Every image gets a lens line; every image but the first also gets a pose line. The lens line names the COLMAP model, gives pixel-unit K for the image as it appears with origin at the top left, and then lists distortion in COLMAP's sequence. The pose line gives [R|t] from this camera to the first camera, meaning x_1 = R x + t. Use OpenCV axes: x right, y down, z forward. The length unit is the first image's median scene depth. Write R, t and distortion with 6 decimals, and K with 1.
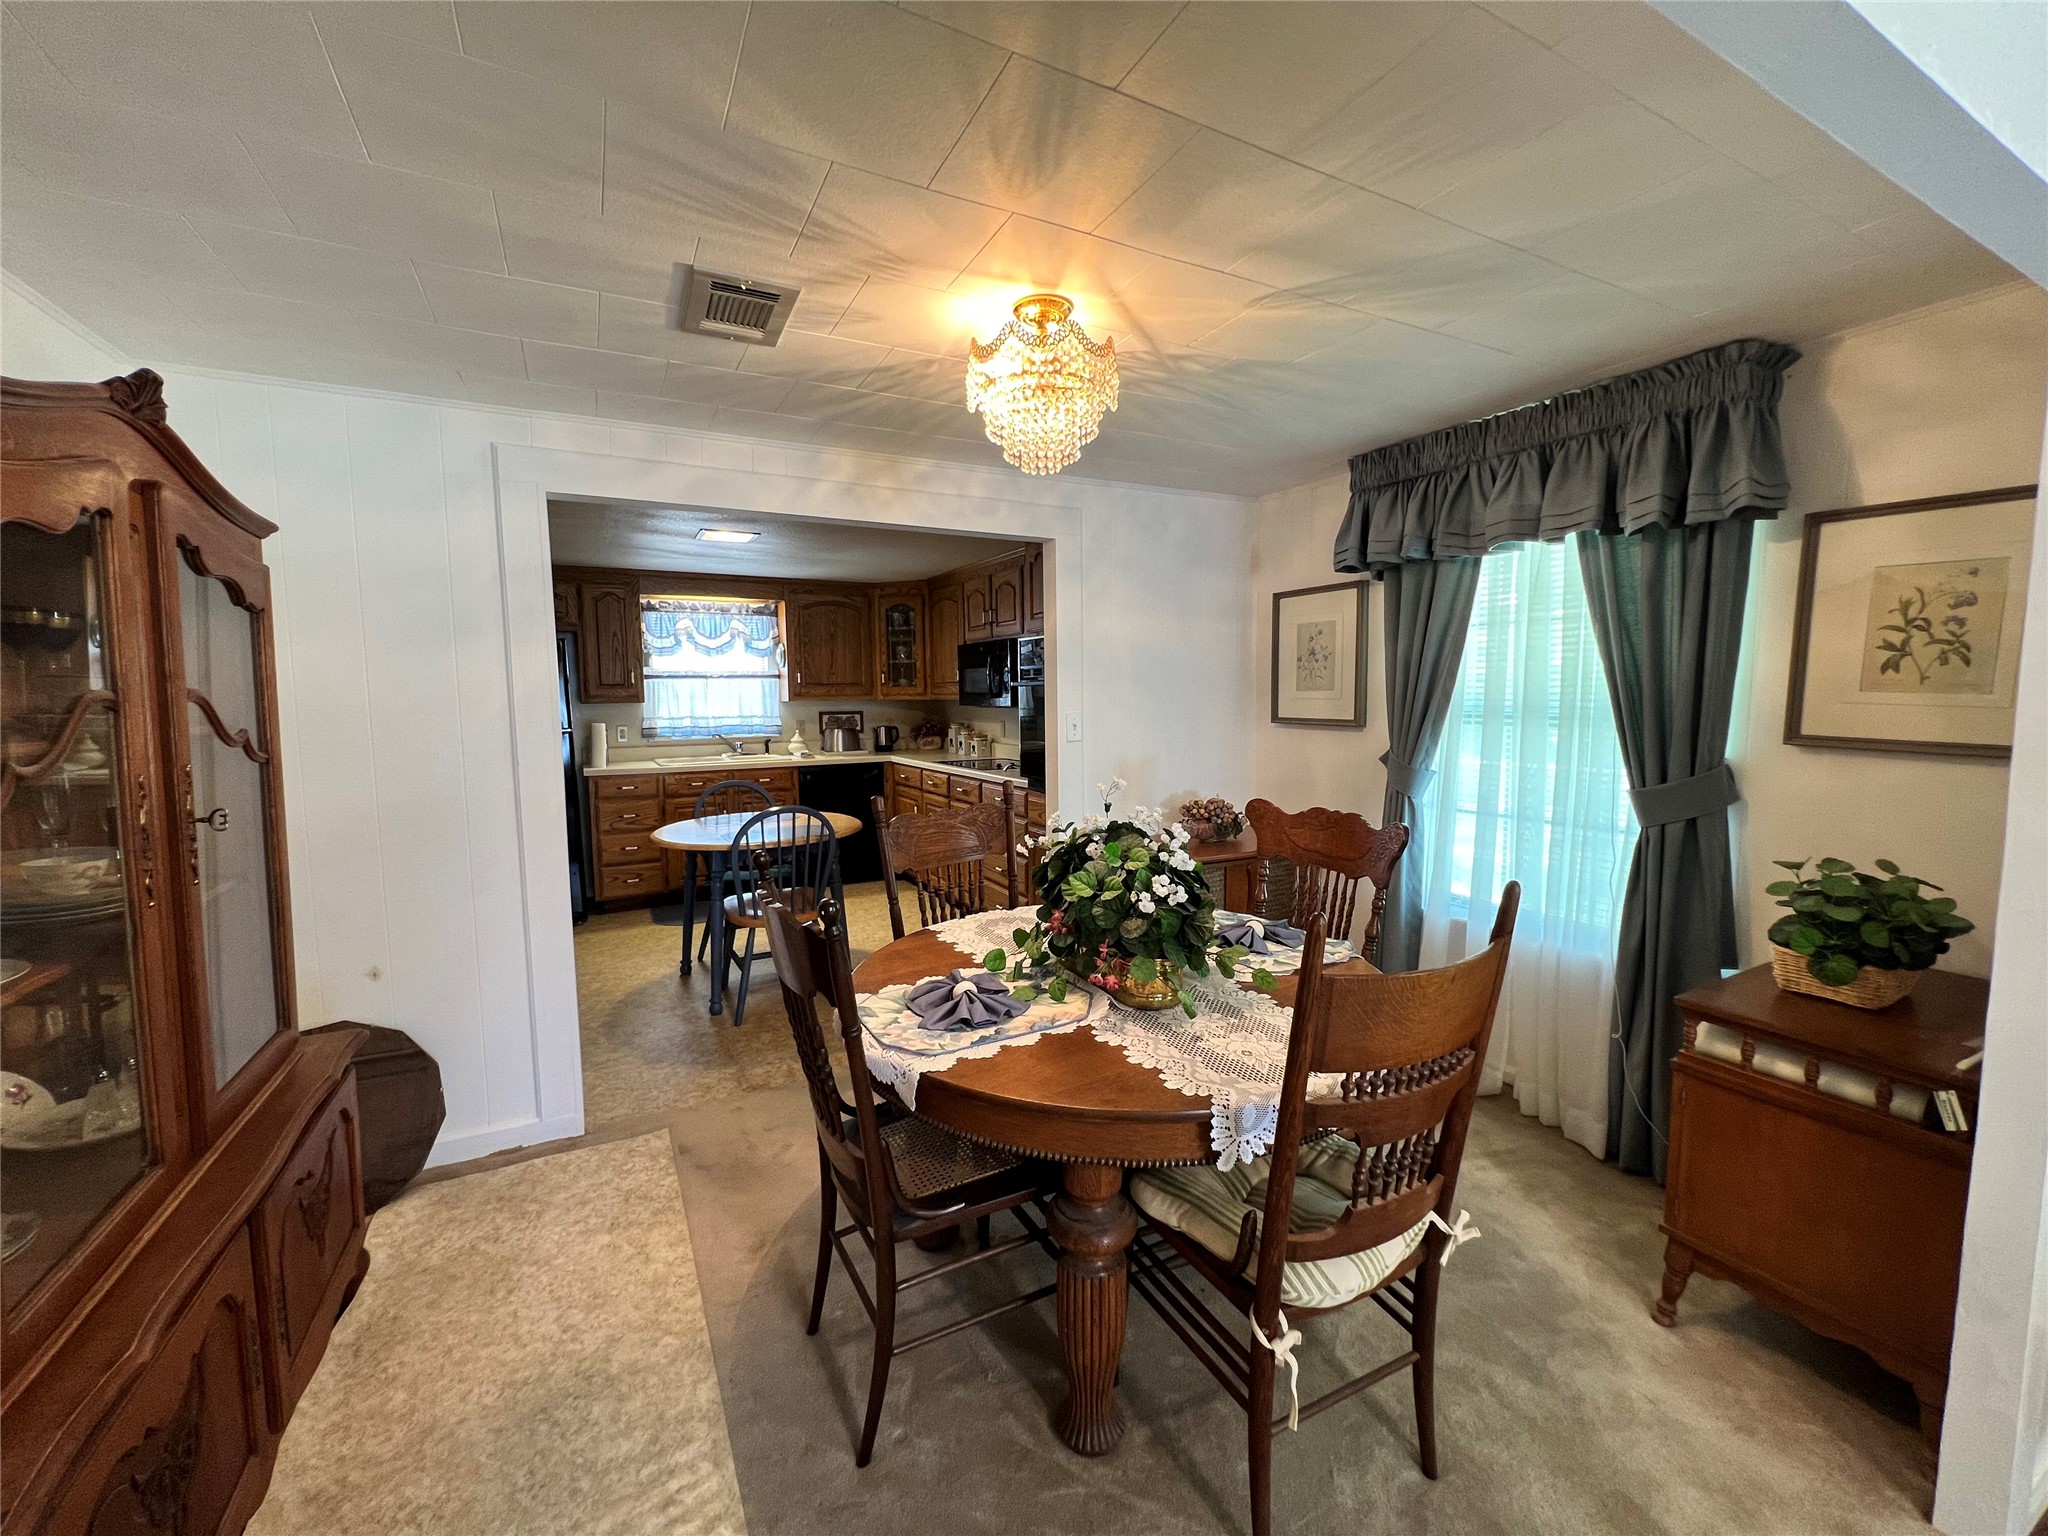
lens RADIAL K [[825.9, 0, 1022.1], [0, 825.9, 766.9], [0, 0, 1]] dist [-0.001260, 0.000260]
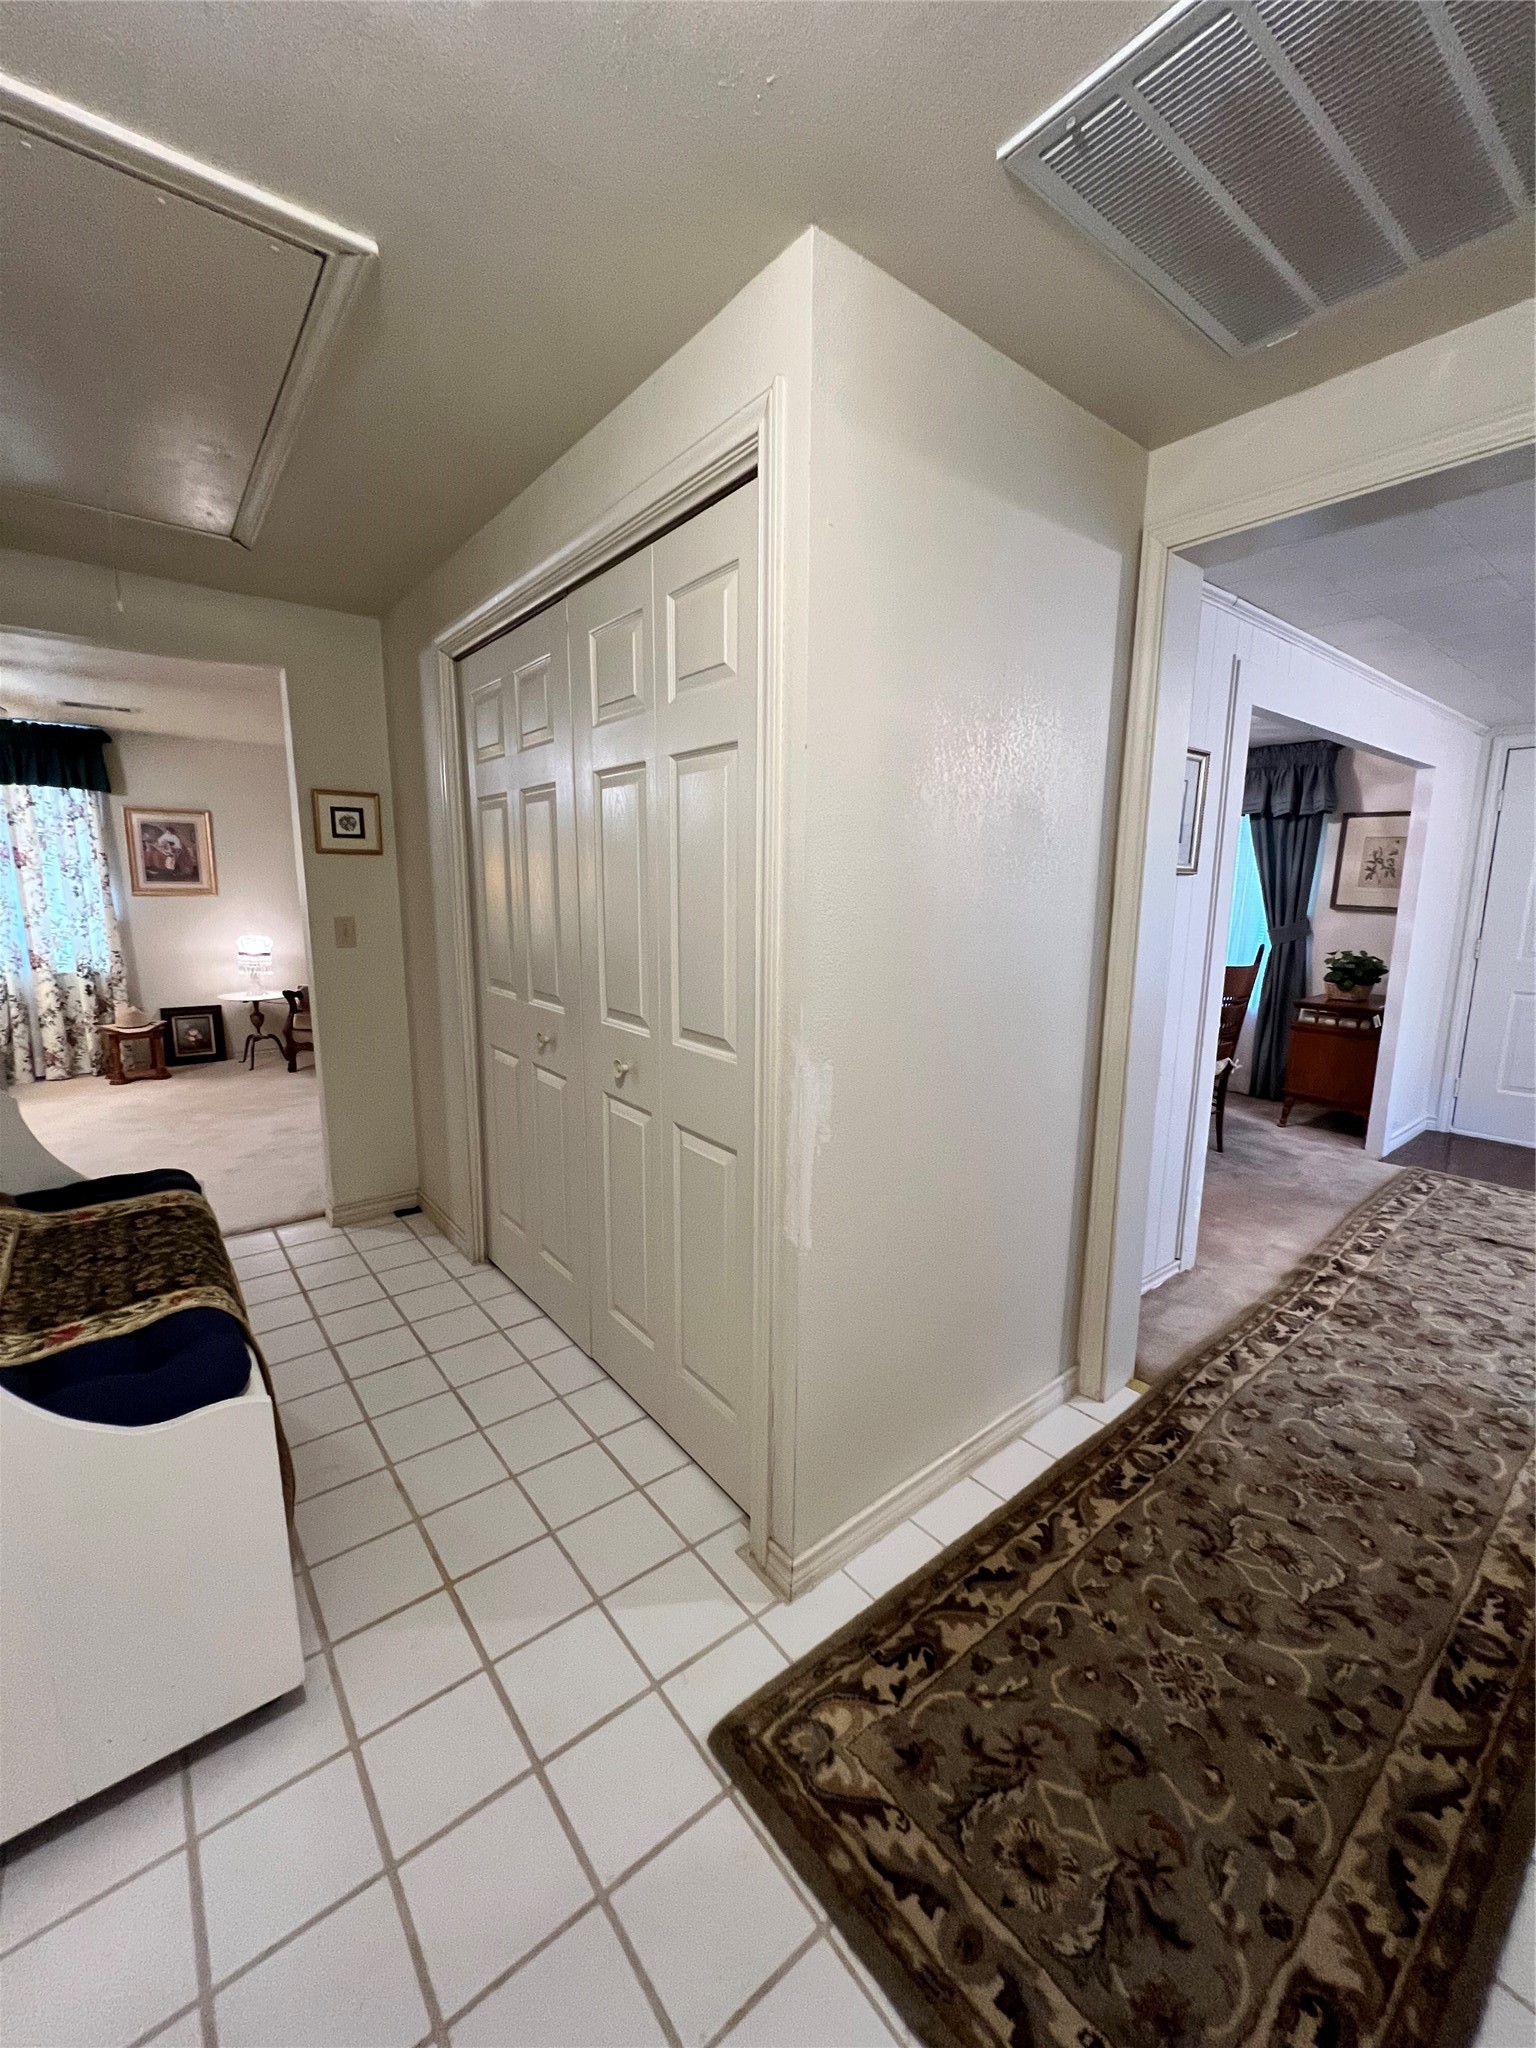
lens RADIAL K [[825.9, 0, 772.5], [0, 825.9, 1023.2], [0, 0, 1]] dist [-0.001260, 0.000260]
pose [[0.982114, -0.010403, 0.188000, -0.949454], [-0.003489, 0.997296, 0.073413, 0.112928], [-0.188255, -0.072755, 0.979422, -0.905599]]
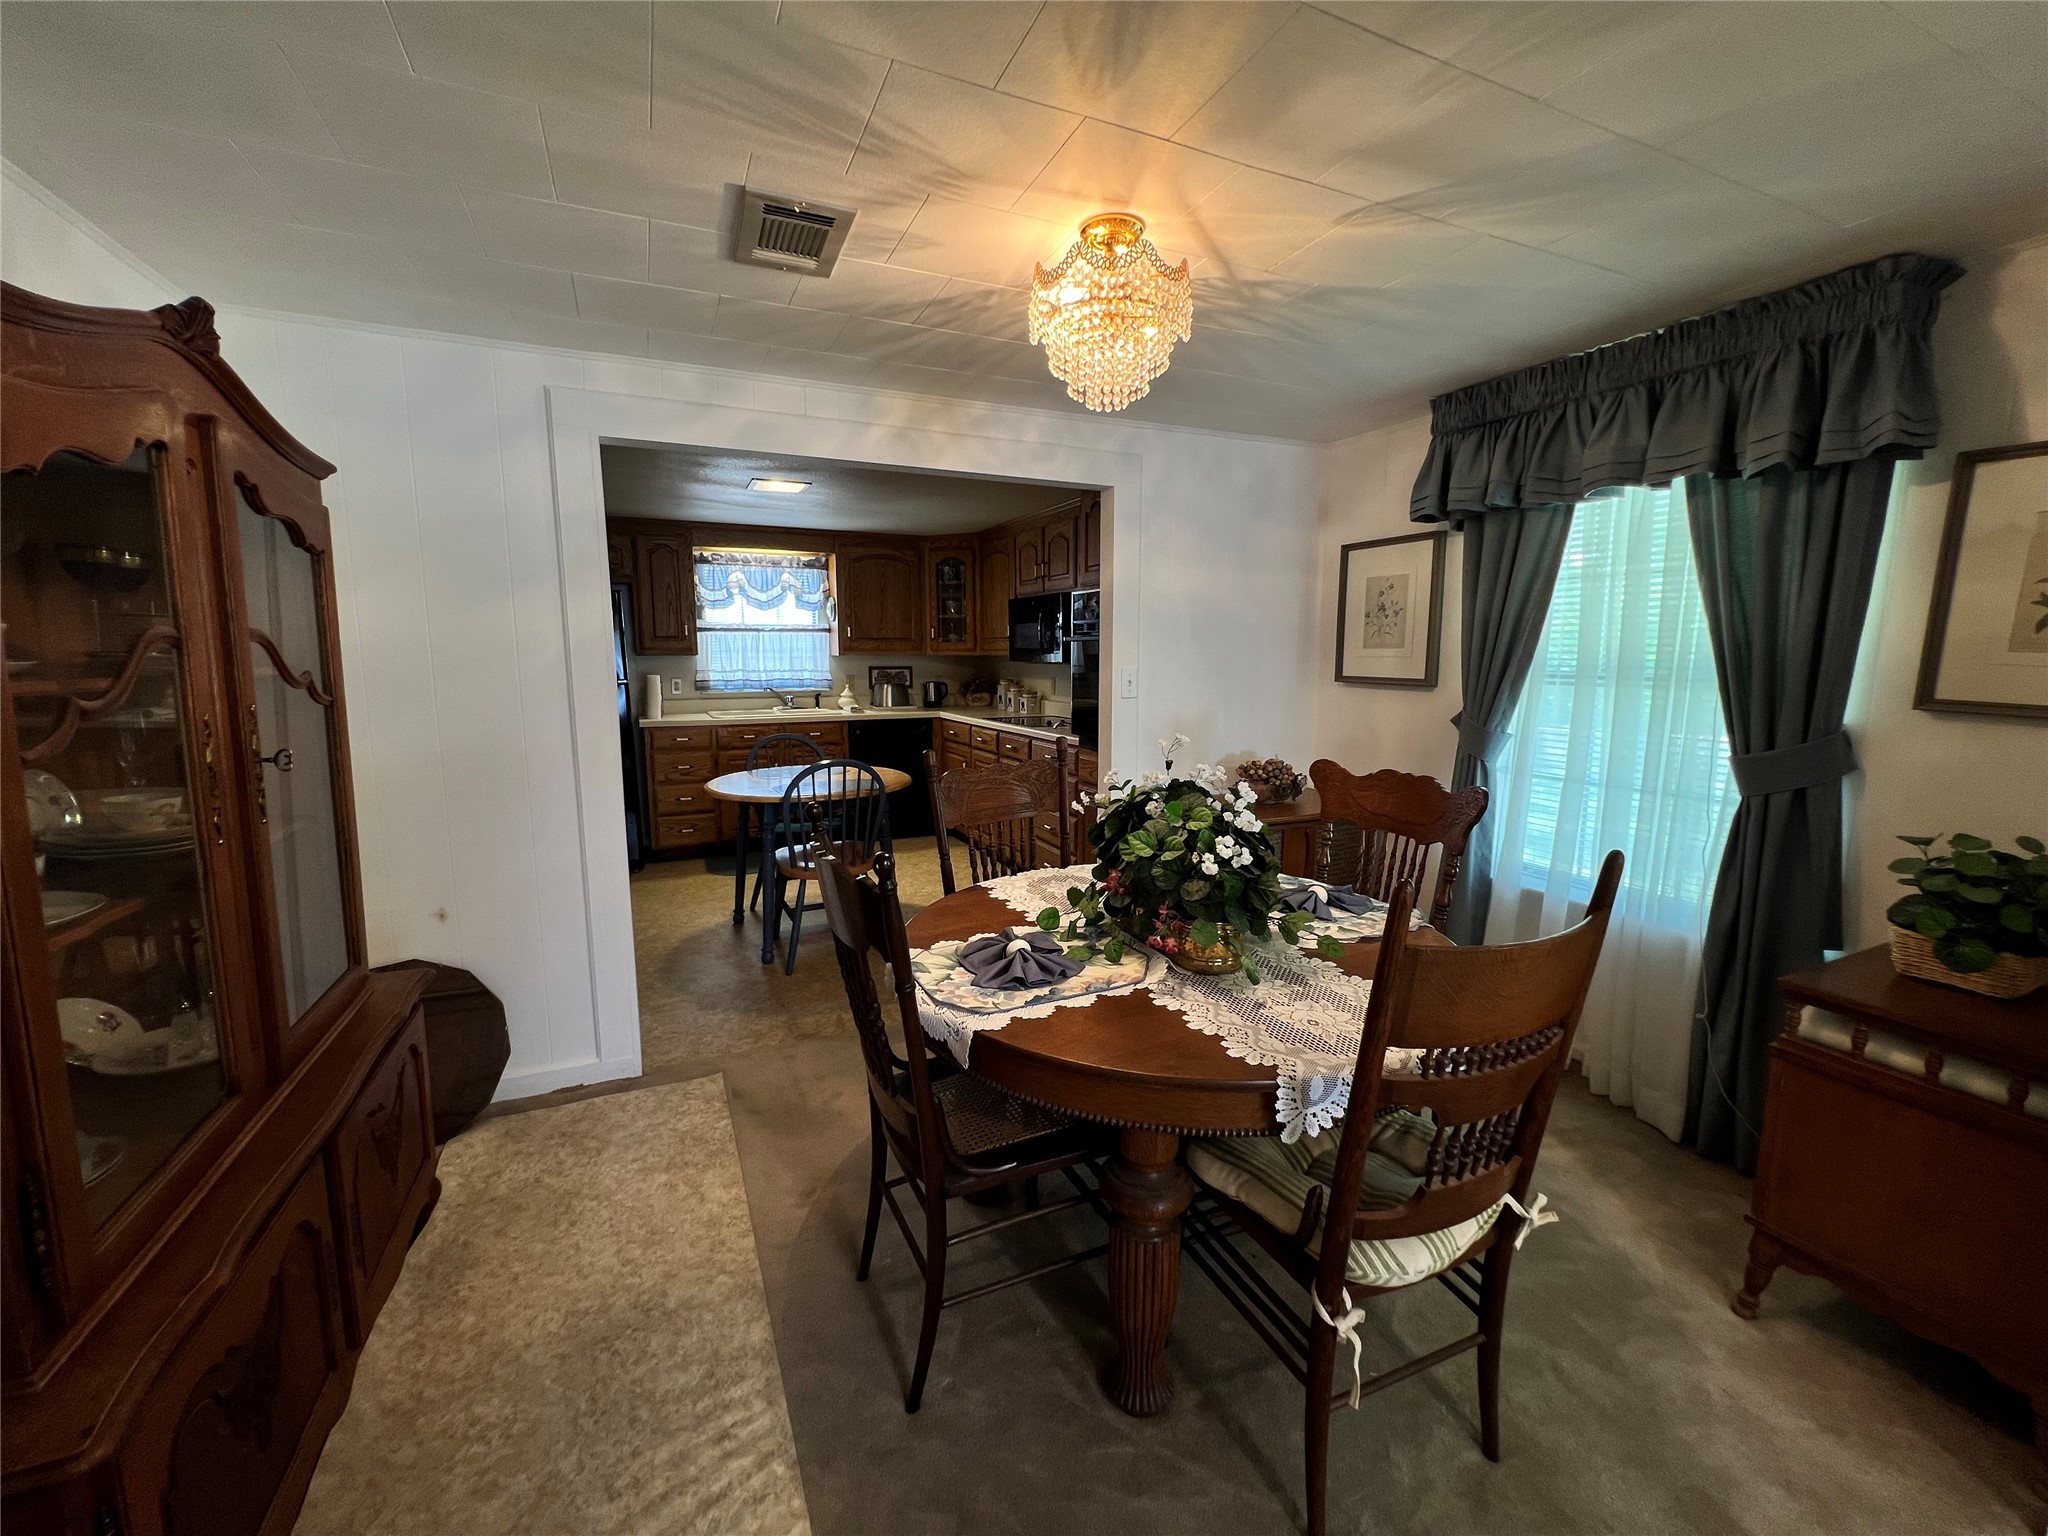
lens RADIAL K [[825.9, 0, 1022.1], [0, 825.9, 766.9], [0, 0, 1]] dist [-0.001260, 0.000260]
pose [[0.998335, 0.017801, -0.054858, -0.010493], [-0.015059, 0.998636, 0.049994, 0.004531], [0.055673, -0.049085, 0.997242, 0.024441]]
